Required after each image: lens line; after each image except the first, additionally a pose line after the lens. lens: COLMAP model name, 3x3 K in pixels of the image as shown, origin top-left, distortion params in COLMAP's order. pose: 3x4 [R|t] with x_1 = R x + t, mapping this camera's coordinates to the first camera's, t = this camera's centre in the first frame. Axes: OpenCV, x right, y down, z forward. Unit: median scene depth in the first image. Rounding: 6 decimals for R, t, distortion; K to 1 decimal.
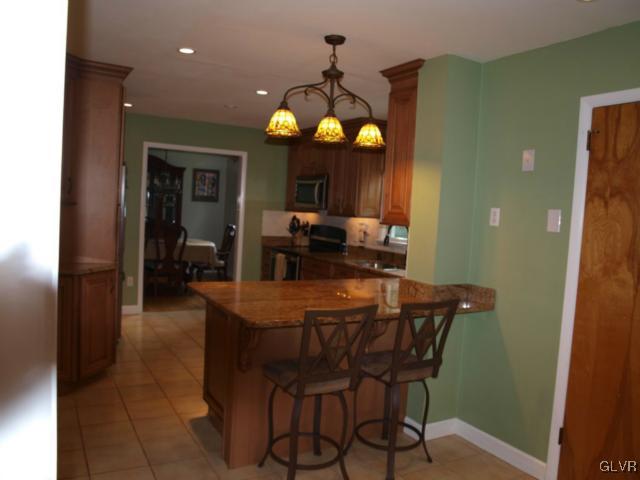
lens RADIAL K [[519.8, 0, 320.0], [0, 519.8, 240.0], [0, 0, 1]] dist [-0.093443, -0.068981]
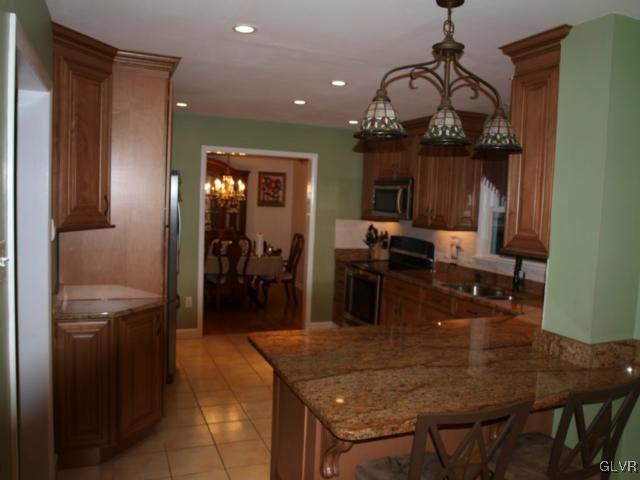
lens RADIAL K [[512.5, 0, 320.0], [0, 512.5, 240.0], [0, 0, 1]] dist [-0.105149, 0.064635]
pose [[0.992441, -0.007090, -0.122520, -0.035801], [0.008250, 0.999926, 0.008967, -0.036578], [0.122447, -0.009911, 0.992426, 0.156184]]
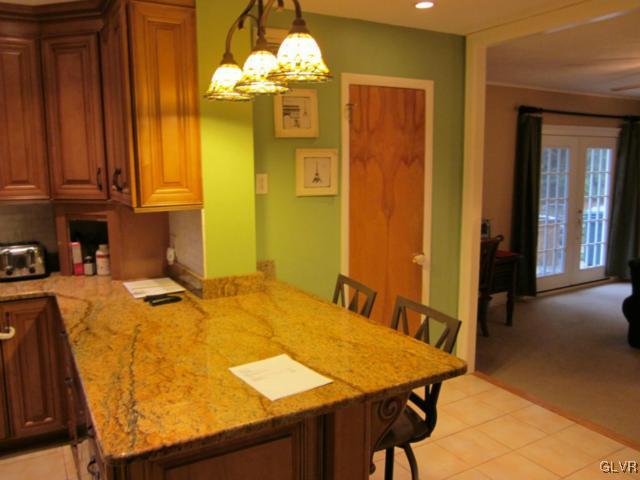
lens RADIAL K [[512.5, 0, 320.0], [0, 512.5, 240.0], [0, 0, 1]] dist [-0.105149, 0.064635]
pose [[0.011201, -0.204135, 0.978879, -0.330882], [0.076715, 0.976230, 0.202705, -0.071155], [-0.996990, 0.072824, 0.026595, 0.492133]]
